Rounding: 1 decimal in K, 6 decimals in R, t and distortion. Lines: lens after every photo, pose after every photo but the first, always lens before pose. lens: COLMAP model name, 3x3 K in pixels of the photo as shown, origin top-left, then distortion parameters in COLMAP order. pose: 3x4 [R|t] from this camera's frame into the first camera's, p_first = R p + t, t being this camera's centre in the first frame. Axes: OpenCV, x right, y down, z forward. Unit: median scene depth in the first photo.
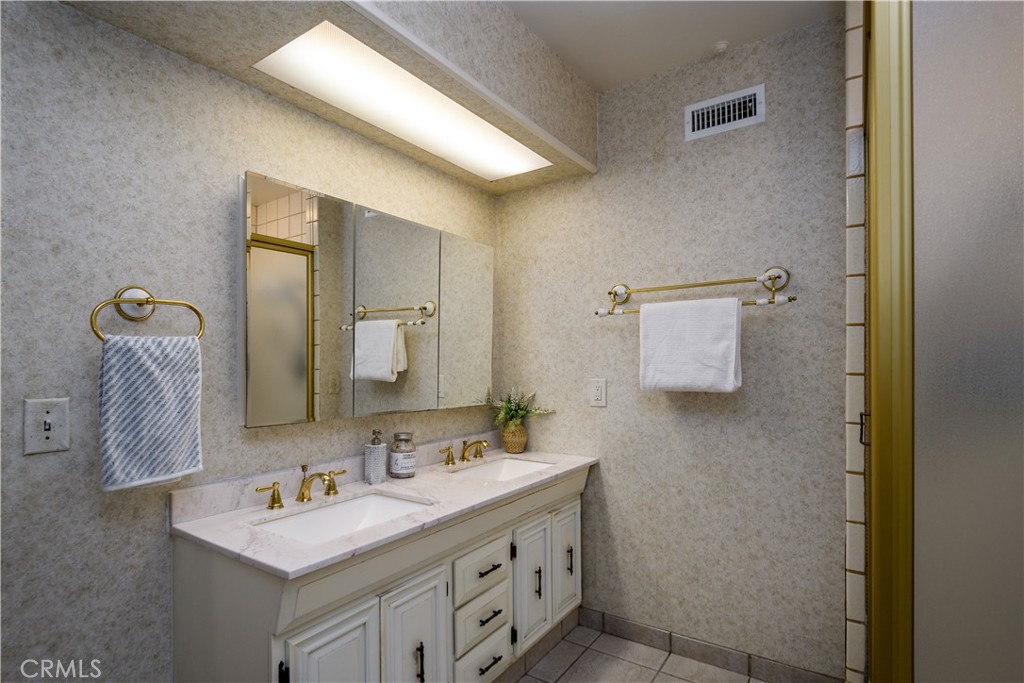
lens RADIAL K [[523.6, 0, 499.6], [0, 523.6, 363.2], [0, 0, 1]] dist [0.005698, -0.000767]
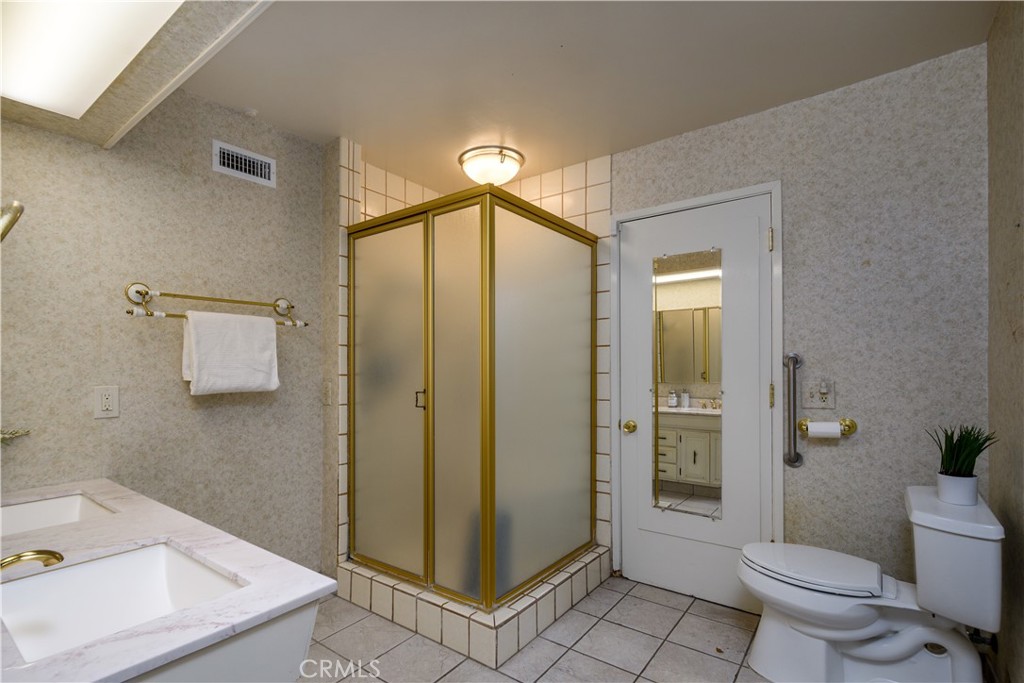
lens RADIAL K [[491.1, 0, 507.1], [0, 491.1, 369.3], [0, 0, 1]] dist [0.002759, -0.000328]
pose [[0.020276, 0.004346, 0.999785, -0.691779], [0.004721, 0.999979, -0.004442, 0.010125], [-0.999783, 0.004811, 0.020255, 0.360482]]
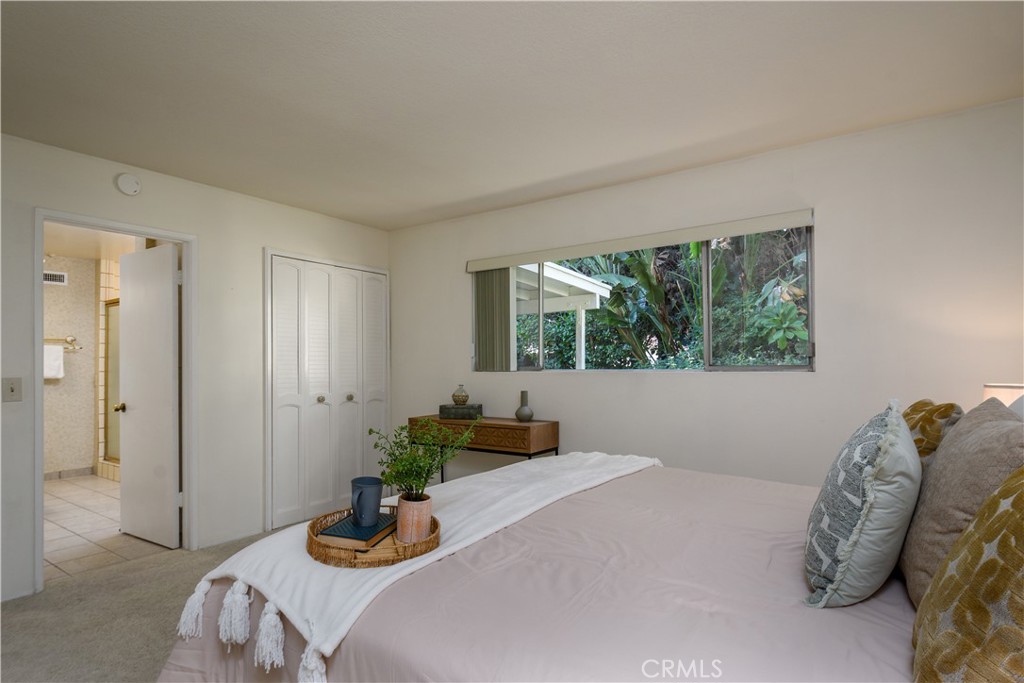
lens RADIAL K [[550.3, 0, 500.2], [0, 550.3, 362.6], [0, 0, 1]] dist [-0.005197, -0.001398]
pose [[0.002007, 0.017693, 0.999841, -2.372481], [0.007684, 0.999814, -0.017708, 0.037705], [-0.999968, 0.007719, 0.001871, -1.322952]]
